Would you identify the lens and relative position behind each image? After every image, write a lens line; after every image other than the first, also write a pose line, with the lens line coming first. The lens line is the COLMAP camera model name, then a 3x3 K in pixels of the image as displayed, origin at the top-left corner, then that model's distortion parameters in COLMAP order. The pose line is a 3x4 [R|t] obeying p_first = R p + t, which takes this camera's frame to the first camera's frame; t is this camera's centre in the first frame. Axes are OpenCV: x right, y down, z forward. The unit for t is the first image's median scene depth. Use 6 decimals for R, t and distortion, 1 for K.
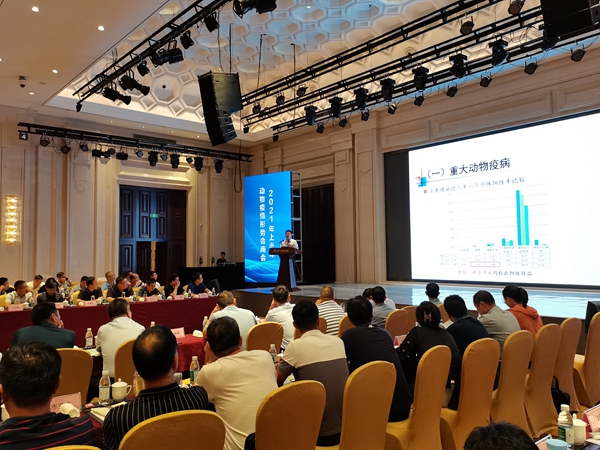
lens RADIAL K [[511.4, 0, 300.7], [0, 511.4, 221.3], [0, 0, 1]] dist [0.066118, 0.002821]
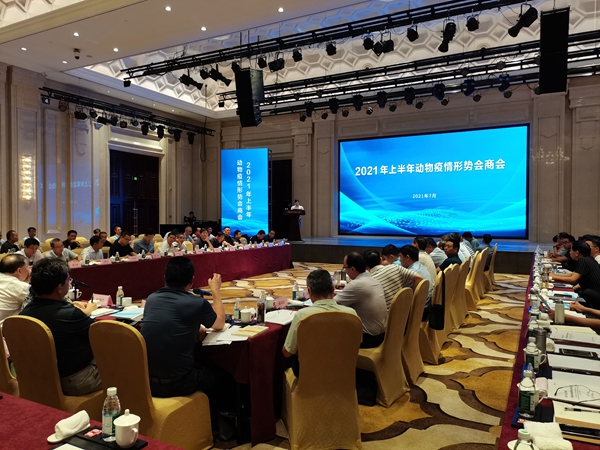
lens RADIAL K [[449.0, 0, 299.0], [0, 449.0, 226.9], [0, 0, 1]] dist [0.046626, 0.003188]
pose [[0.933204, 0.003981, 0.359326, -0.331792], [-0.036868, 0.995723, 0.084719, -0.002880], [-0.357452, -0.092307, 0.929359, -0.068323]]
